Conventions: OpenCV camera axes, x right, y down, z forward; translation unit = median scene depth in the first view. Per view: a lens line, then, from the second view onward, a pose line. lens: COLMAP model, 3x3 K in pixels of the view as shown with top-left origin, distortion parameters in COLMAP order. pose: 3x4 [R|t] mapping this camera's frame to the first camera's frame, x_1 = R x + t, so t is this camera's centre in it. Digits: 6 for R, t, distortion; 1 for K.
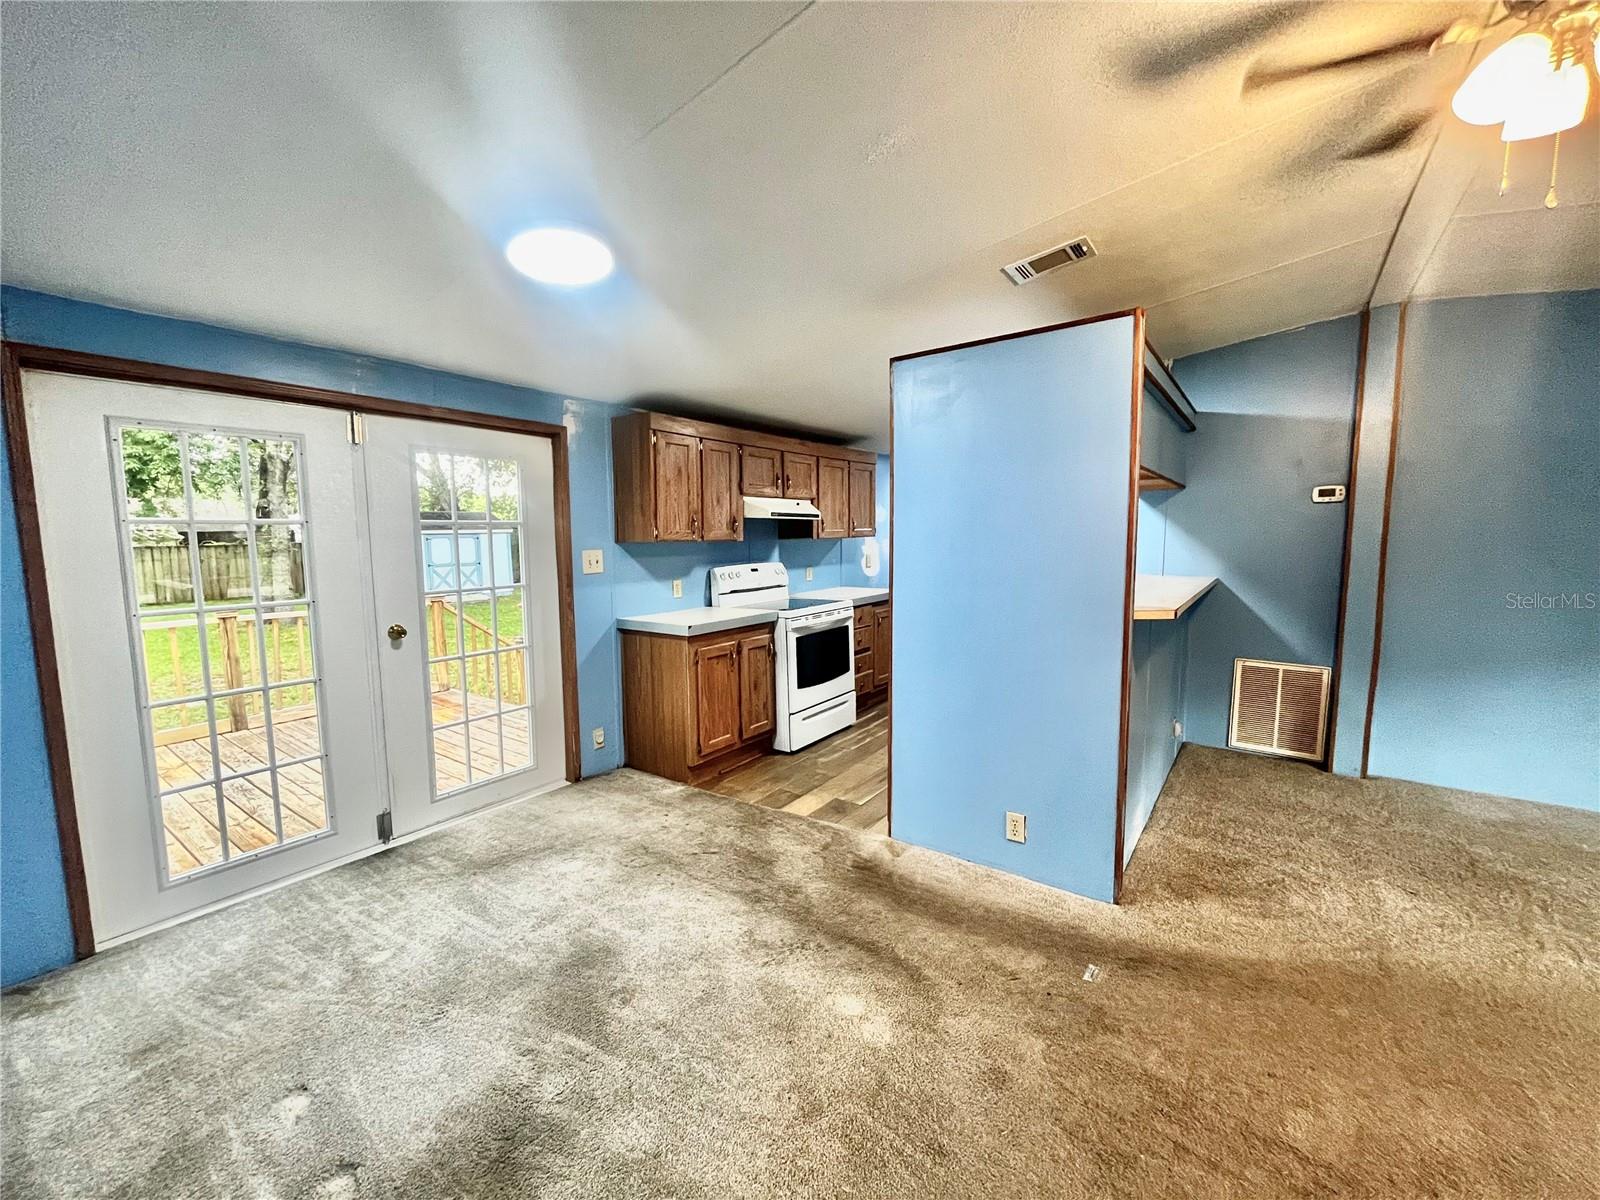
lens RADIAL K [[646.8, 0, 800.8], [0, 646.8, 595.7], [0, 0, 1]] dist [-0.001599, 0.000376]
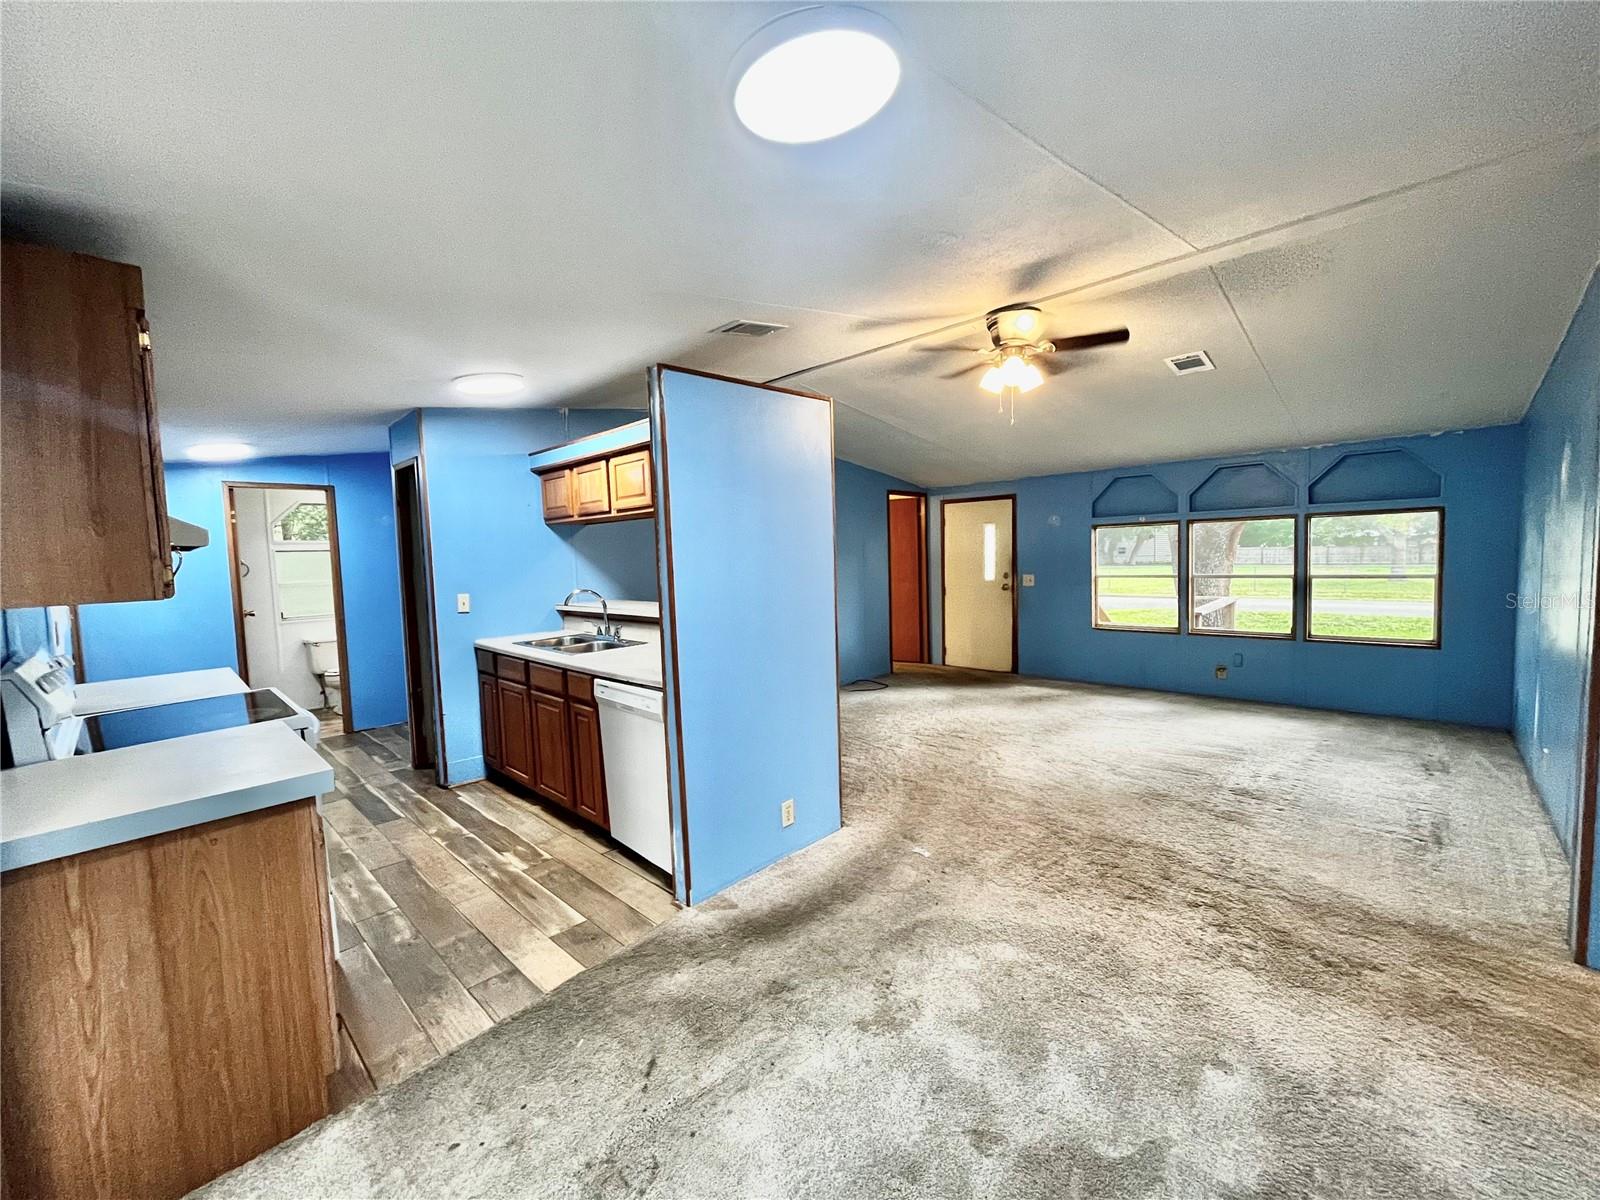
lens RADIAL K [[645.3, 0, 799.4], [0, 645.3, 596.0], [0, 0, 1]] dist [-0.001883, 0.000209]
pose [[0.130218, -0.058227, 0.989774, -0.655216], [0.122510, 0.991569, 0.042214, -0.065483], [-0.983887, 0.115761, 0.136253, 0.642414]]
